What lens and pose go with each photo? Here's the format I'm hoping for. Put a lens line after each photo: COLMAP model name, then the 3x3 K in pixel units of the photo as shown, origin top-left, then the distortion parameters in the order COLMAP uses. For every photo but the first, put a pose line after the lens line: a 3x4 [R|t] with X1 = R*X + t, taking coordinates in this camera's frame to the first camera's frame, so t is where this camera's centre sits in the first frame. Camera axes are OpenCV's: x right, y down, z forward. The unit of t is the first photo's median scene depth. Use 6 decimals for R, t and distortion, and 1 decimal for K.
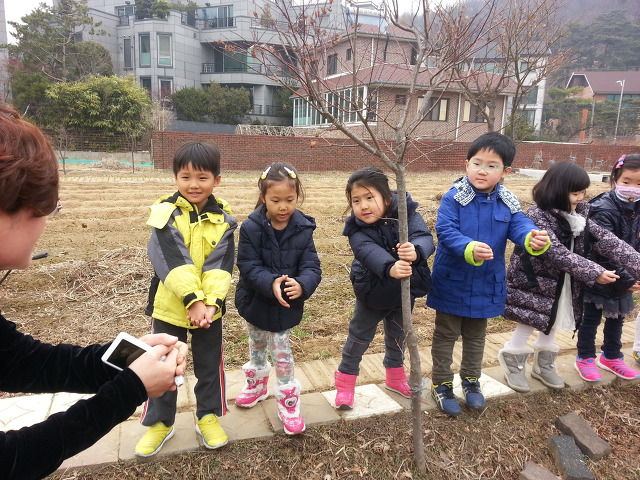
lens RADIAL K [[526.4, 0, 320.0], [0, 526.4, 240.0], [0, 0, 1]] dist [0.087344, -0.127240]
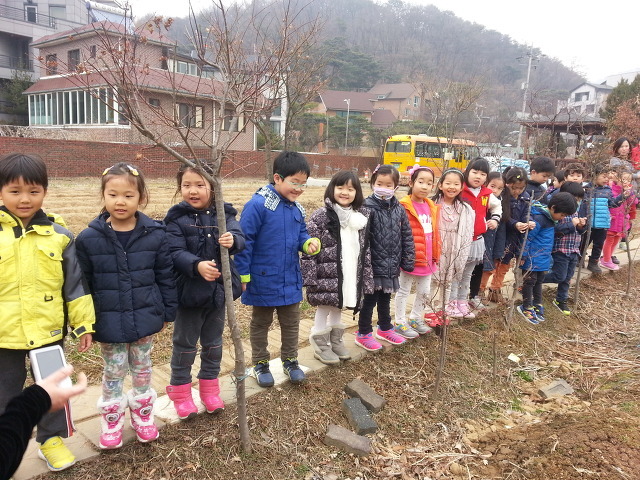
lens RADIAL K [[565.4, 0, 320.0], [0, 565.4, 240.0], [0, 0, 1]] dist [0.008273, -0.003878]
pose [[0.879100, -0.054697, 0.473488, -0.195701], [0.061089, 0.998131, 0.001884, 0.000738], [-0.472706, 0.027269, 0.880798, -0.106169]]
